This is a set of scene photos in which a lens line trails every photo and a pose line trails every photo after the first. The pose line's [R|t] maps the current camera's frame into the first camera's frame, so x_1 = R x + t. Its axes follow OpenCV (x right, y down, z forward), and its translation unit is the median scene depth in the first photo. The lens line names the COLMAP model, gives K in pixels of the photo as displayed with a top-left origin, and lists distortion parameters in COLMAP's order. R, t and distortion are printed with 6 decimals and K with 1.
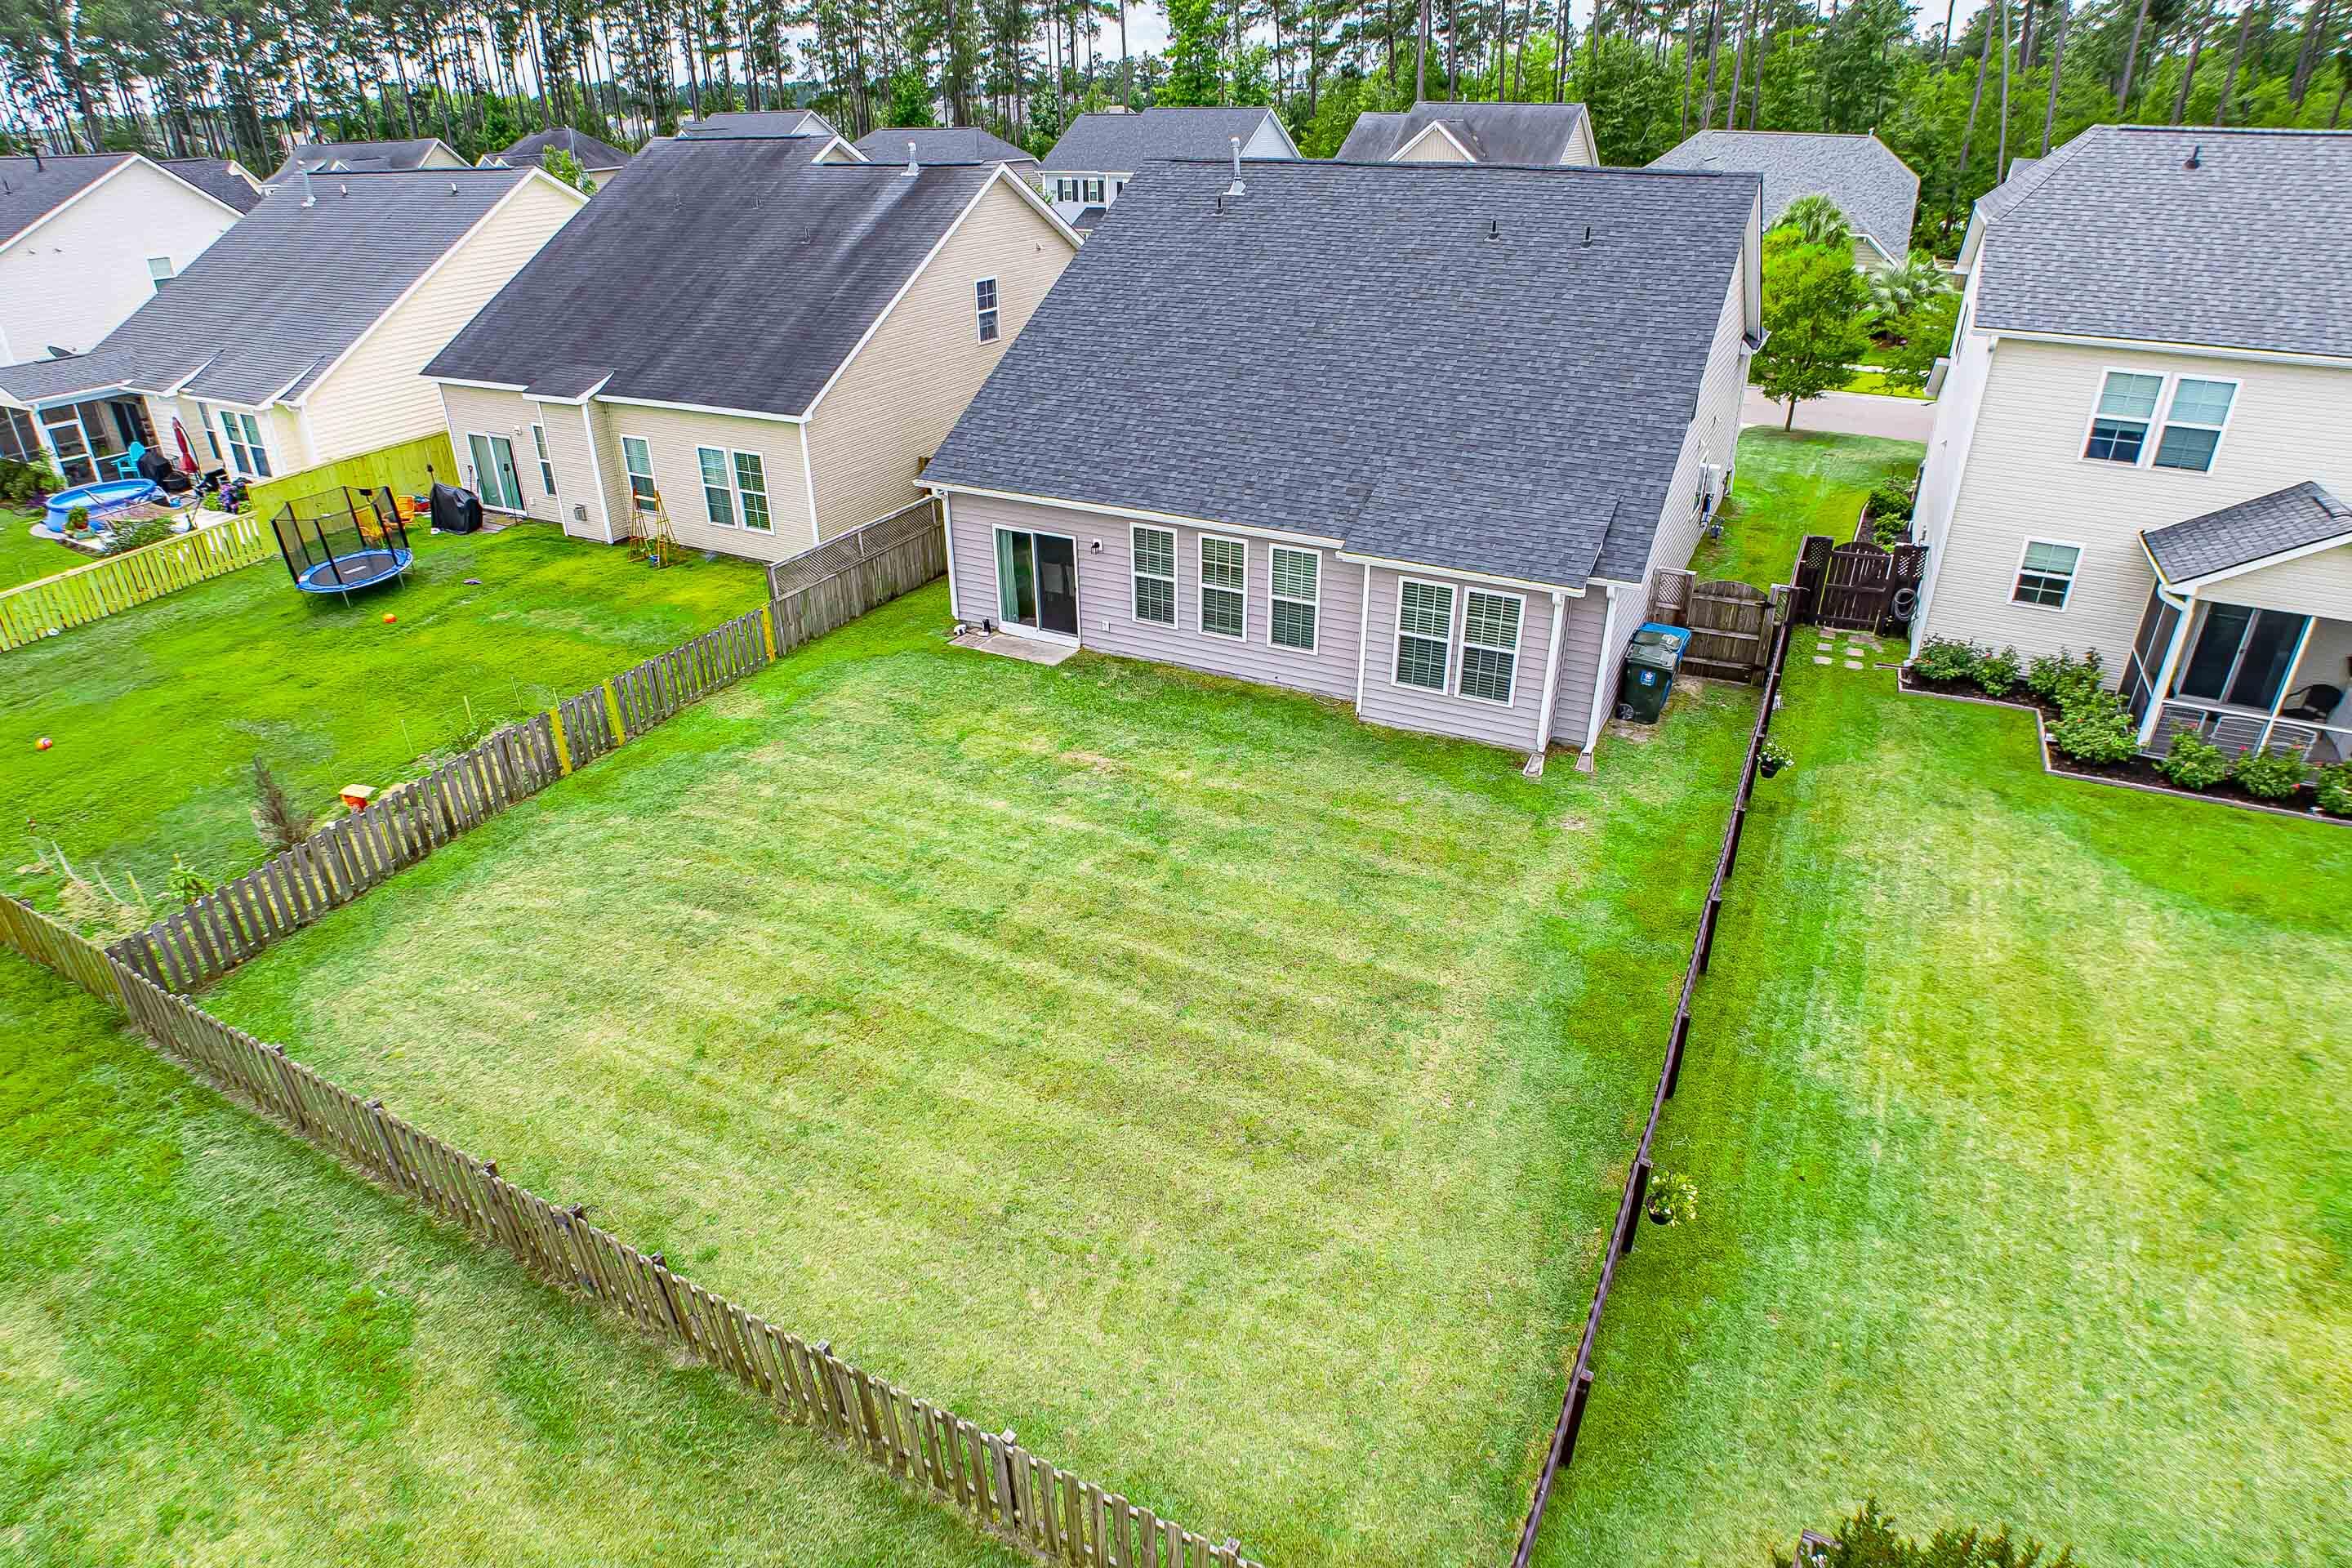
lens RADIAL K [[1324.1, 0, 1181.1], [0, 1324.1, 752.0], [0, 0, 1]] dist [-0.092108, 0.028374]
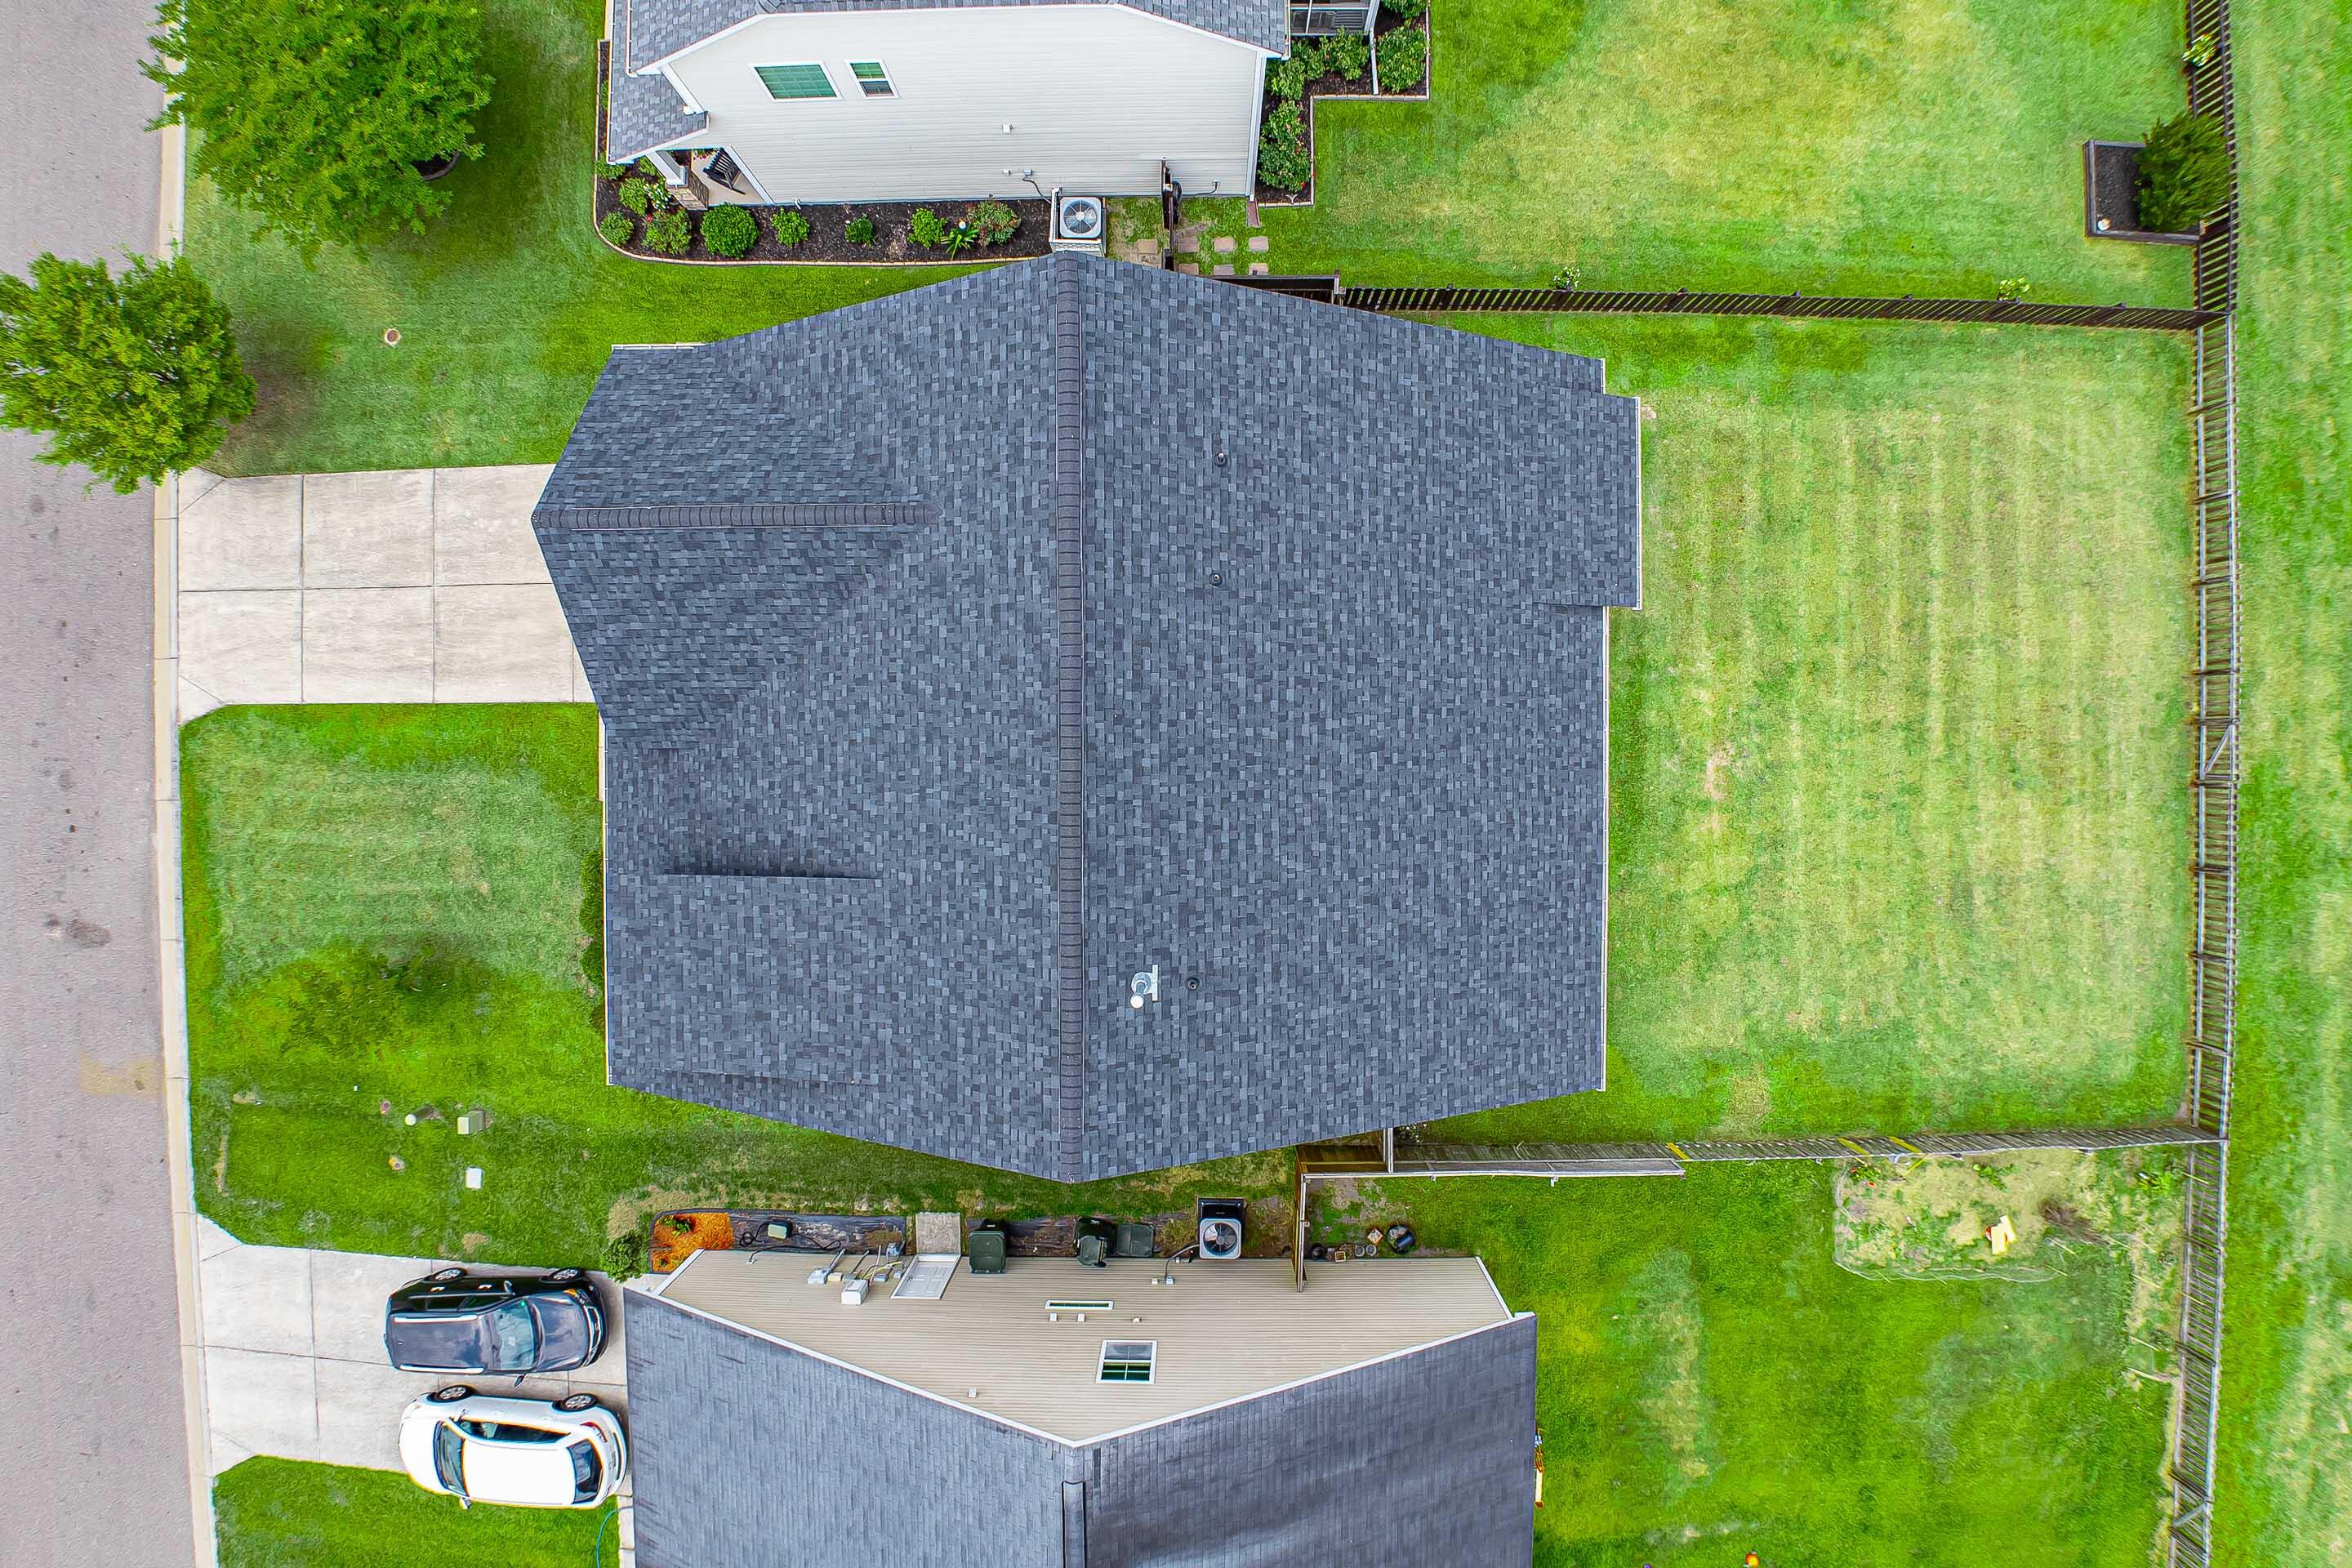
lens RADIAL K [[1327.9, 0, 1179.7], [0, 1327.9, 761.8], [0, 0, 1]] dist [-0.095067, 0.026308]
pose [[-0.464001, -0.885799, 0.007969, 0.161298], [0.416439, -0.210183, 0.884535, -1.243065], [-0.781845, 0.413744, 0.466406, 0.758394]]
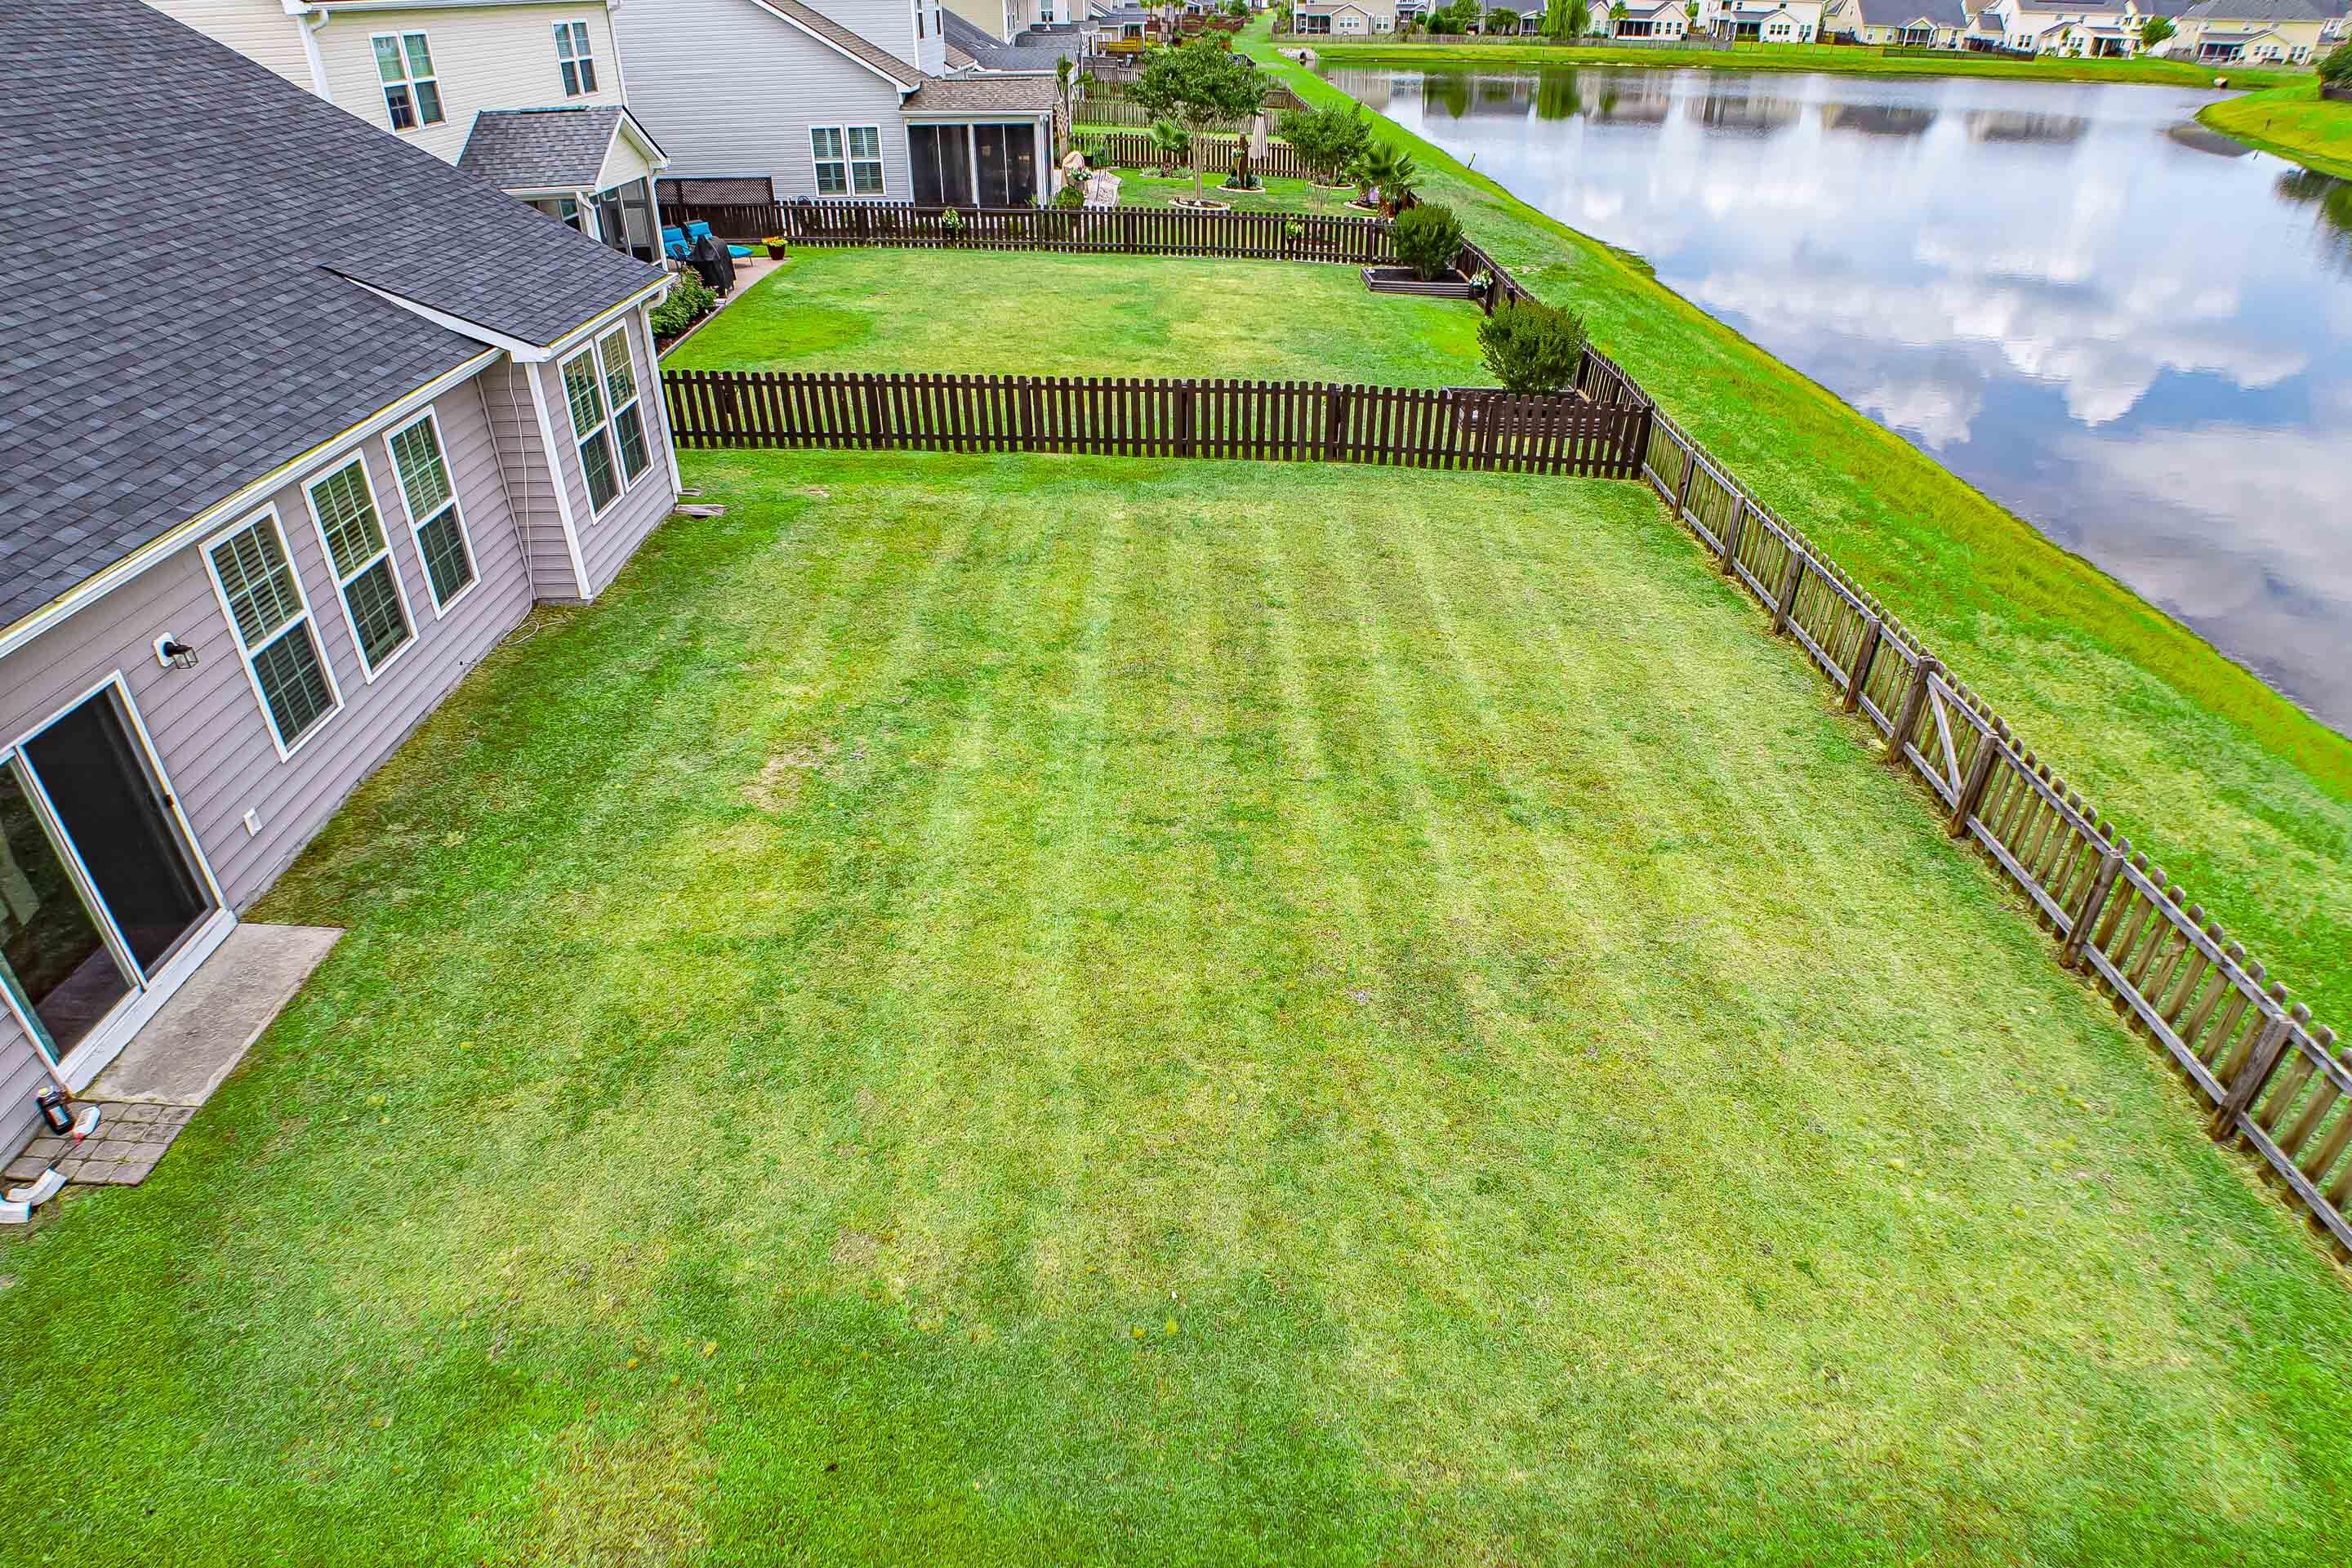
lens RADIAL K [[1324.1, 0, 1181.1], [0, 1324.1, 752.0], [0, 0, 1]] dist [-0.092108, 0.028374]
pose [[-0.469638, -0.442294, 0.764079, -0.535742], [0.401228, 0.663995, 0.630973, -0.265781], [-0.786420, 0.602899, -0.134377, 0.873383]]
